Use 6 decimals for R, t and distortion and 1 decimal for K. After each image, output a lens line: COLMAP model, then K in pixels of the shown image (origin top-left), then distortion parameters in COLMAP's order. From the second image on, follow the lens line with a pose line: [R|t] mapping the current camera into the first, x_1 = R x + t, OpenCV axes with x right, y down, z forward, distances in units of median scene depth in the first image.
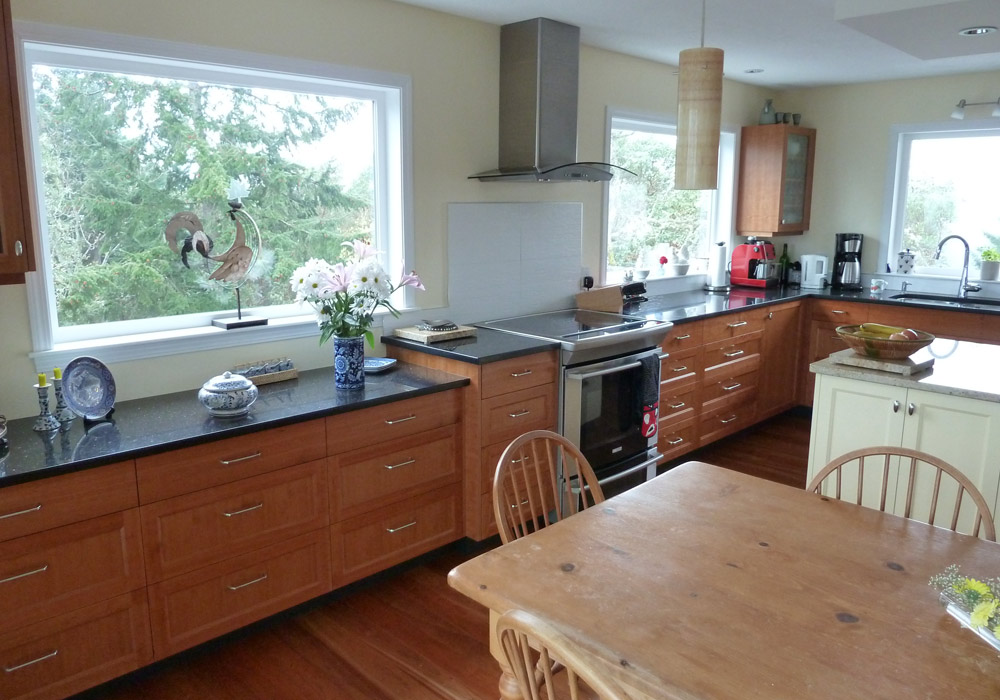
lens RADIAL K [[753.0, 0, 492.0], [0, 753.0, 348.7], [0, 0, 1]] dist [-0.029881, -0.008569]
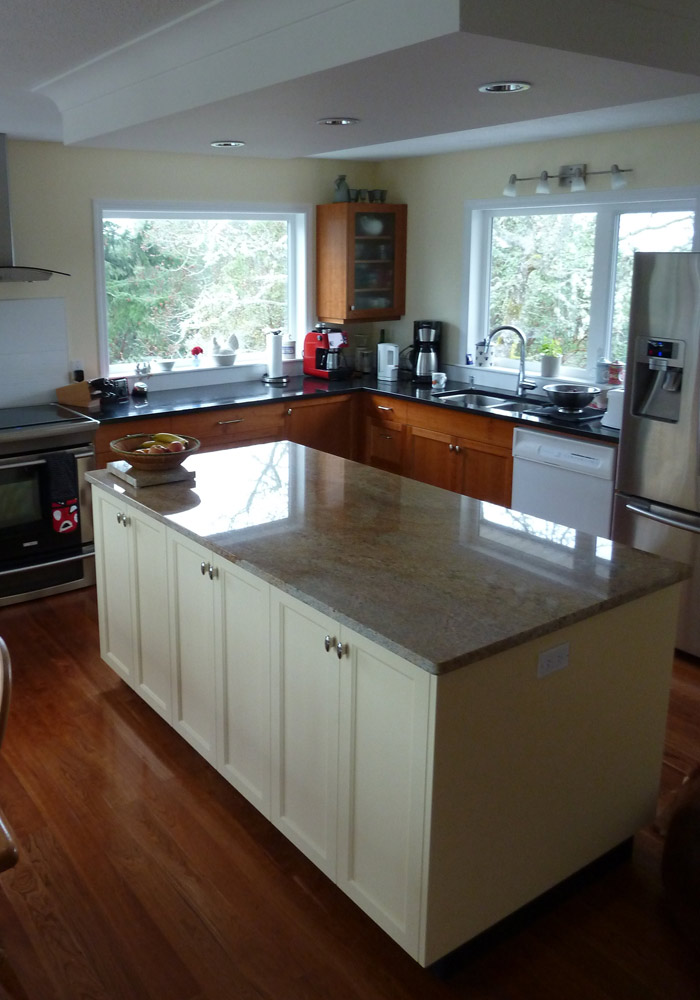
lens RADIAL K [[869.3, 0, 265.7], [0, 869.3, 428.6], [0, 0, 1]] dist [-0.054193, -0.002238]
pose [[0.981574, 0.027305, -0.189121, 0.505917], [-0.024916, 0.999577, 0.014999, -0.035543], [0.189450, -0.010010, 0.981839, -0.073794]]
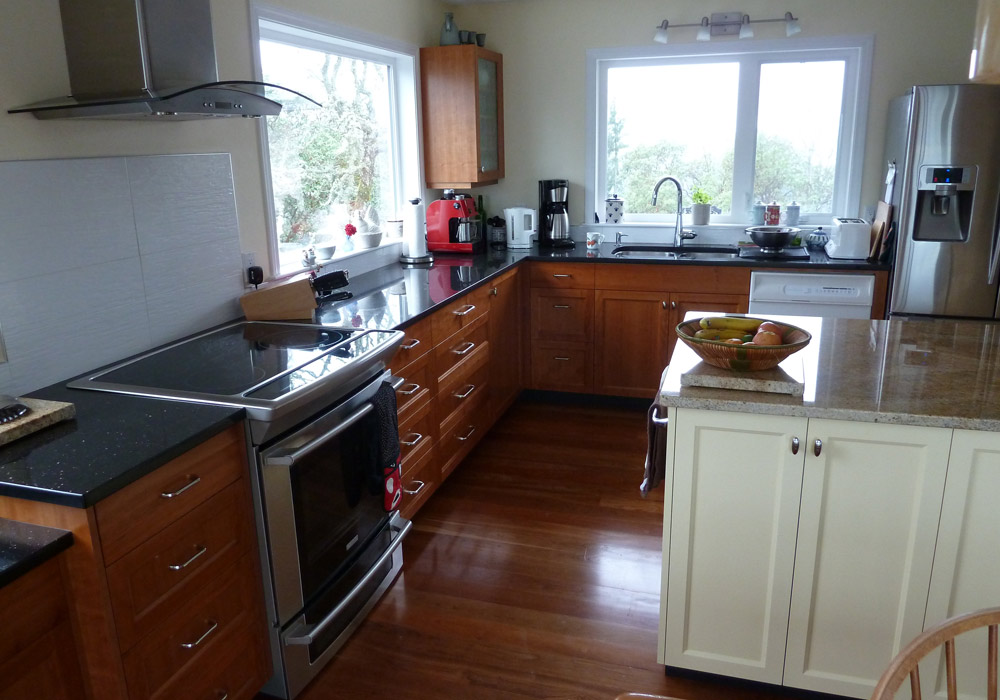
lens RADIAL K [[753.0, 0, 498.9], [0, 753.0, 349.5], [0, 0, 1]] dist [-0.029881, -0.008569]
pose [[0.878288, -0.144531, 0.455764, 0.006601], [0.113754, 0.989012, 0.094422, -0.053204], [-0.464403, -0.031084, 0.885078, 0.275441]]
